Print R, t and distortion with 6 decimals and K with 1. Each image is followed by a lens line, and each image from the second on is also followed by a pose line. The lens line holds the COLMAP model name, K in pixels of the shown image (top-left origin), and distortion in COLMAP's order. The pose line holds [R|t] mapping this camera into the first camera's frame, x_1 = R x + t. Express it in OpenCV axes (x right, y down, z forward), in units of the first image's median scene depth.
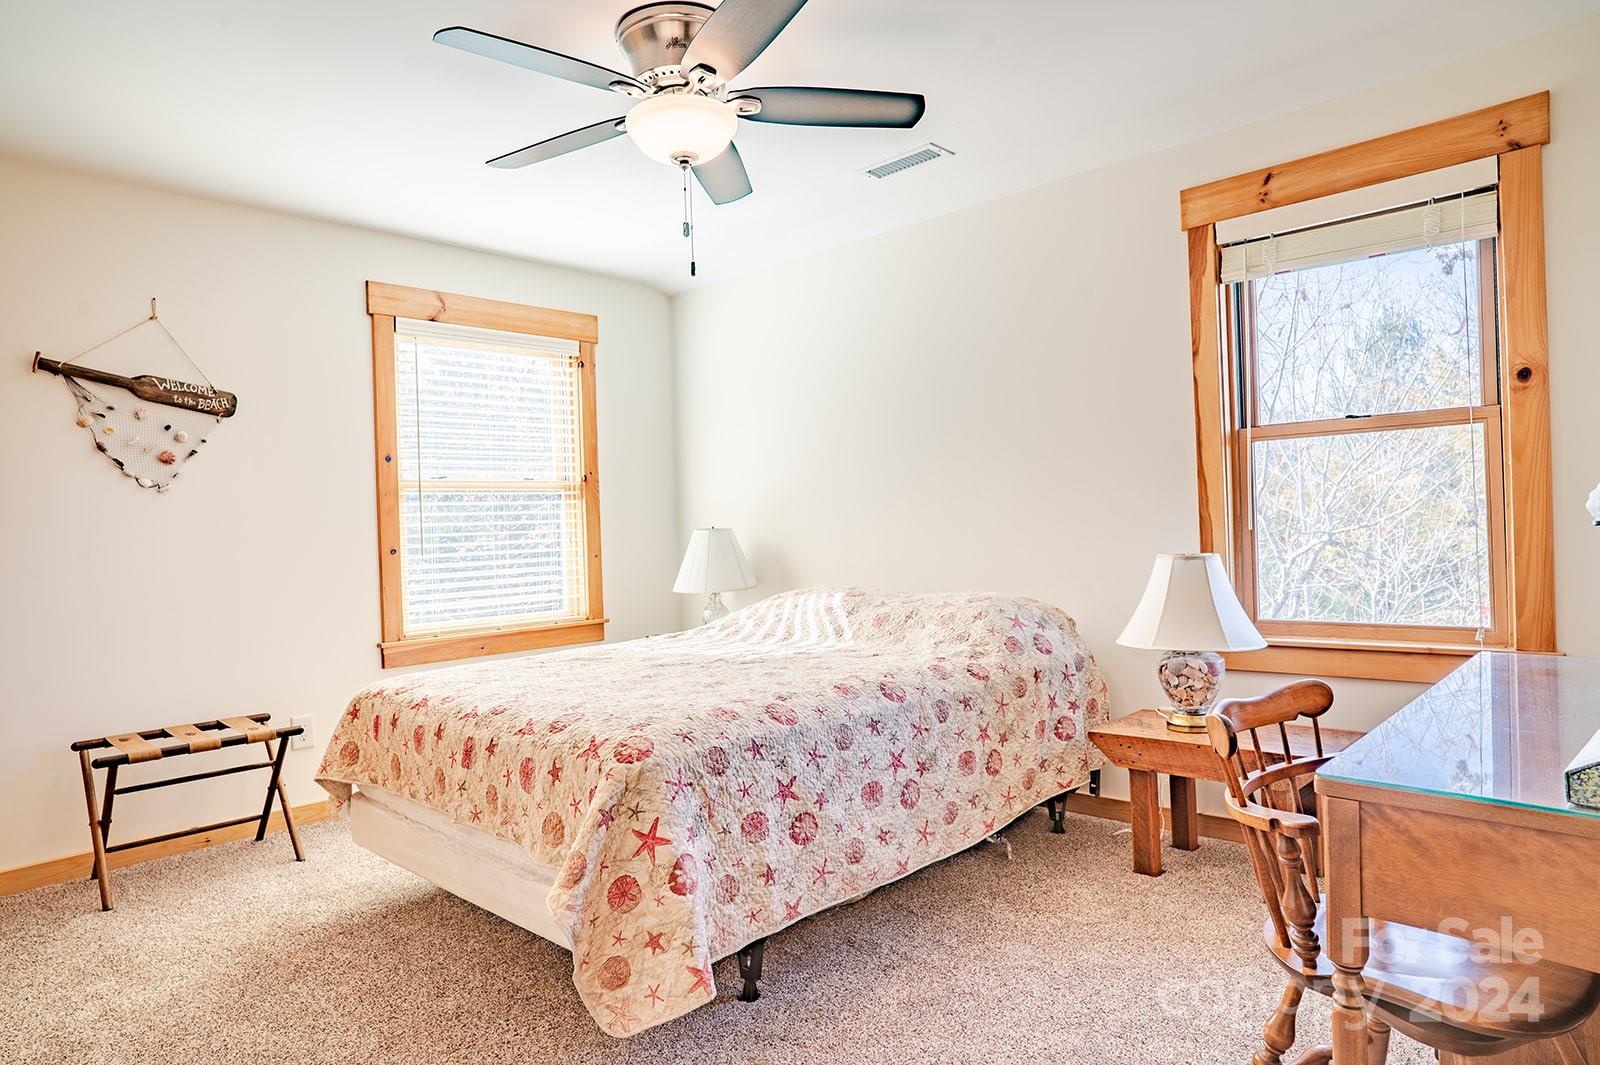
lens RADIAL K [[952.4, 0, 800.0], [0, 952.4, 532.5], [0, 0, 1]] dist [-0.072999, 0.057662]
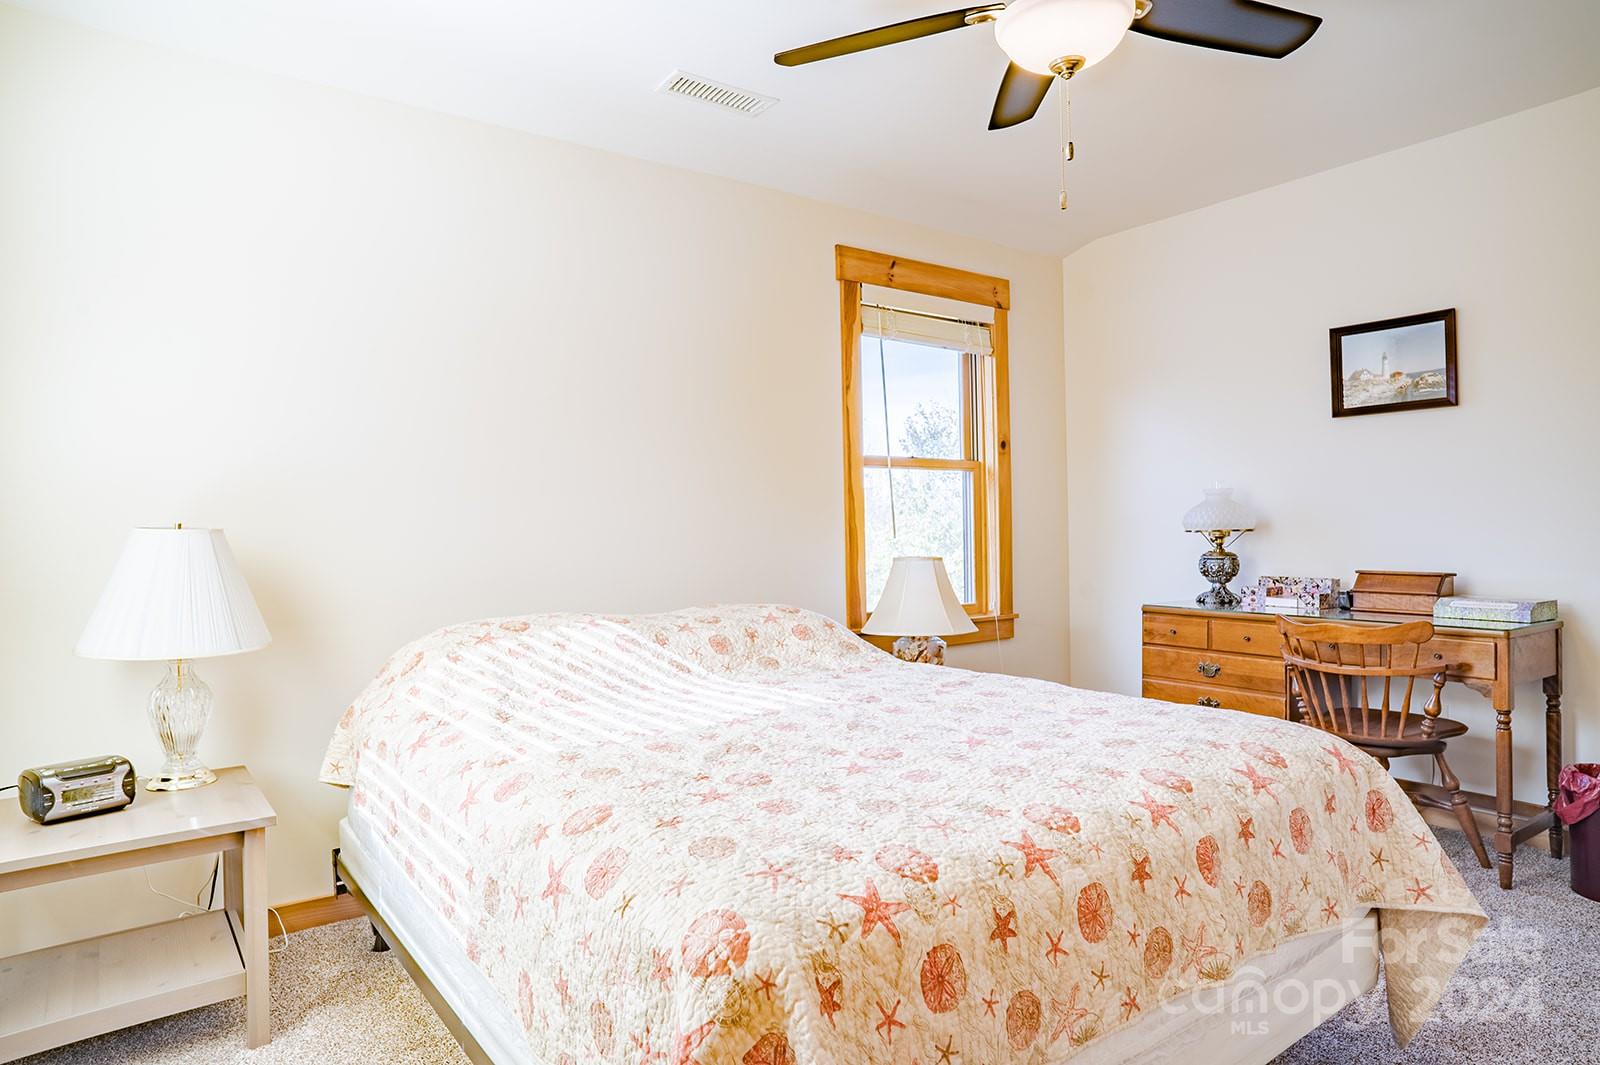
lens RADIAL K [[952.4, 0, 800.0], [0, 952.4, 532.5], [0, 0, 1]] dist [-0.072999, 0.057662]
pose [[0.181971, 0.029650, 0.982857, -0.798606], [0.012878, 0.999388, -0.032533, 0.028636], [-0.983220, 0.018577, 0.181477, 0.913151]]
